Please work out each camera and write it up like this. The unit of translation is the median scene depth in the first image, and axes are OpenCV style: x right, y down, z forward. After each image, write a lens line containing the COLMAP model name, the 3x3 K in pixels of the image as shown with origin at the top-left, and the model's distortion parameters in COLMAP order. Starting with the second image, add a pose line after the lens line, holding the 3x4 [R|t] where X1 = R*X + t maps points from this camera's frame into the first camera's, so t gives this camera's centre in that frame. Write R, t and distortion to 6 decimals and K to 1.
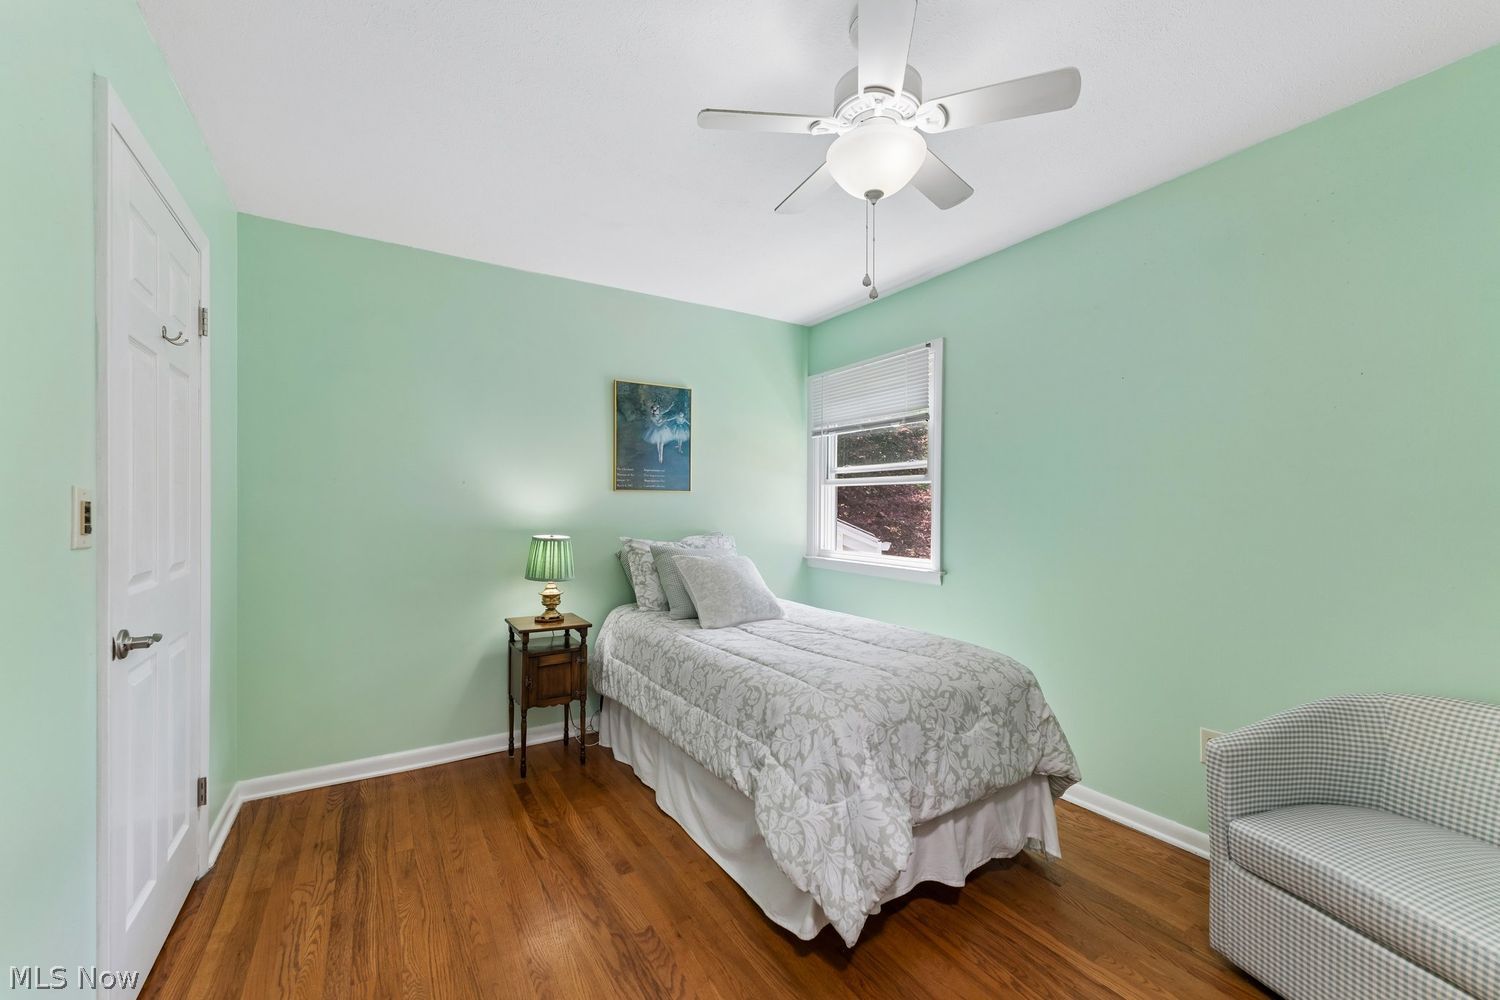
lens RADIAL K [[600.2, 0, 752.0], [0, 600.2, 509.0], [0, 0, 1]] dist [-0.000829, -0.000267]
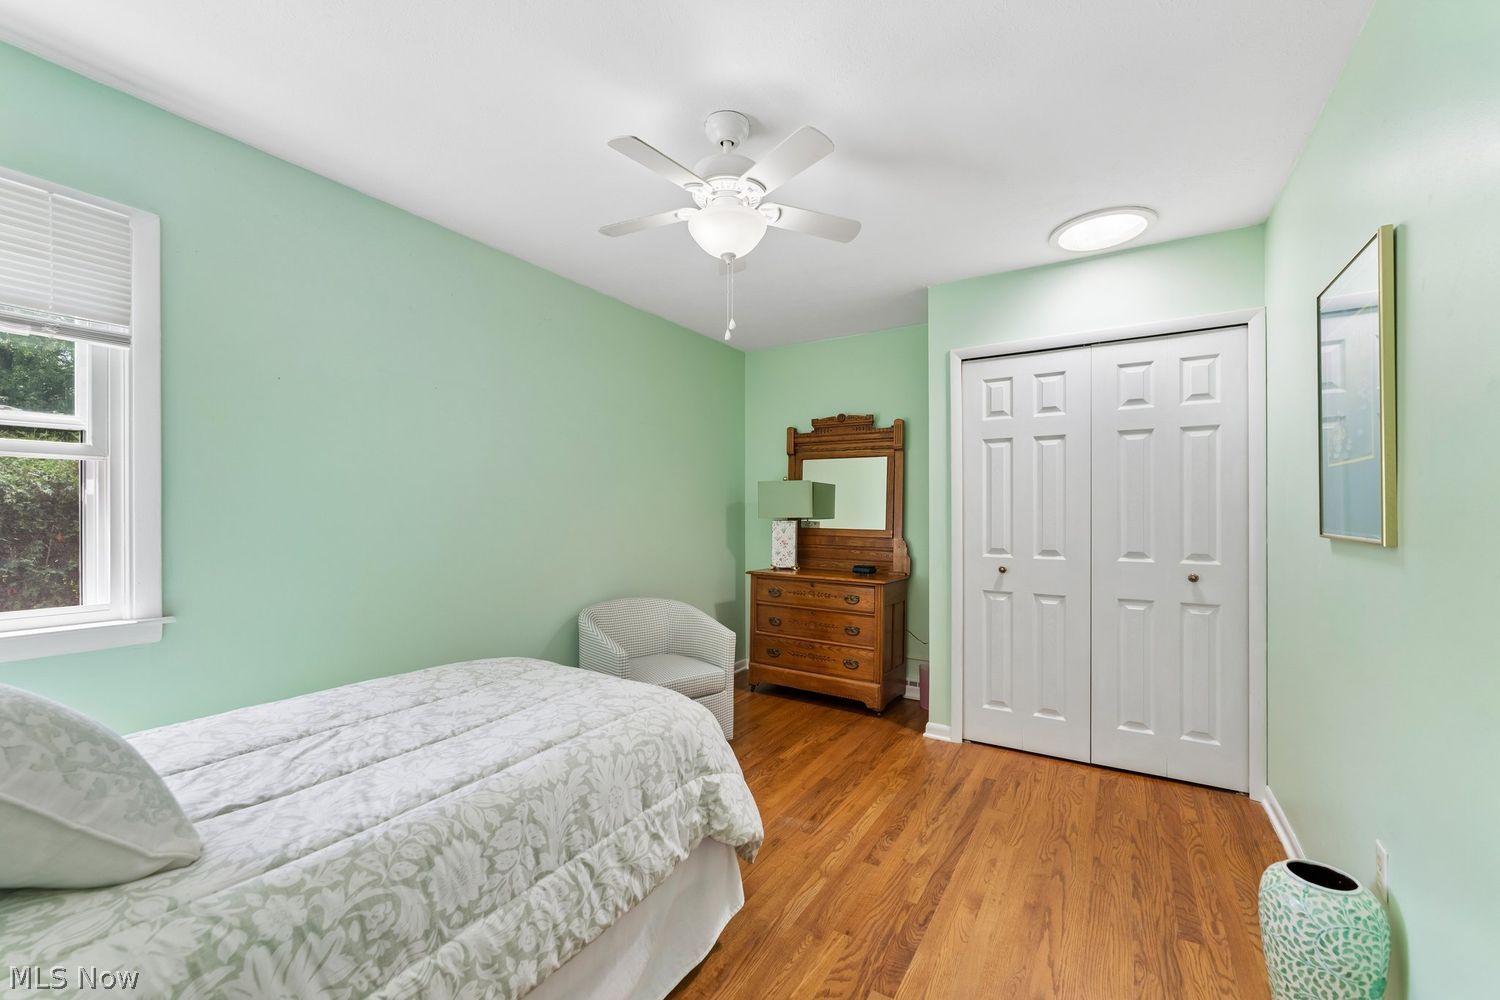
lens RADIAL K [[600.2, 0, 750.6], [0, 600.2, 505.2], [0, 0, 1]] dist [-0.000829, -0.000267]
pose [[-0.449461, 0.010182, 0.893242, -0.601621], [0.000656, 0.999939, -0.011068, 0.003165], [-0.893300, -0.004388, -0.449440, 0.992900]]
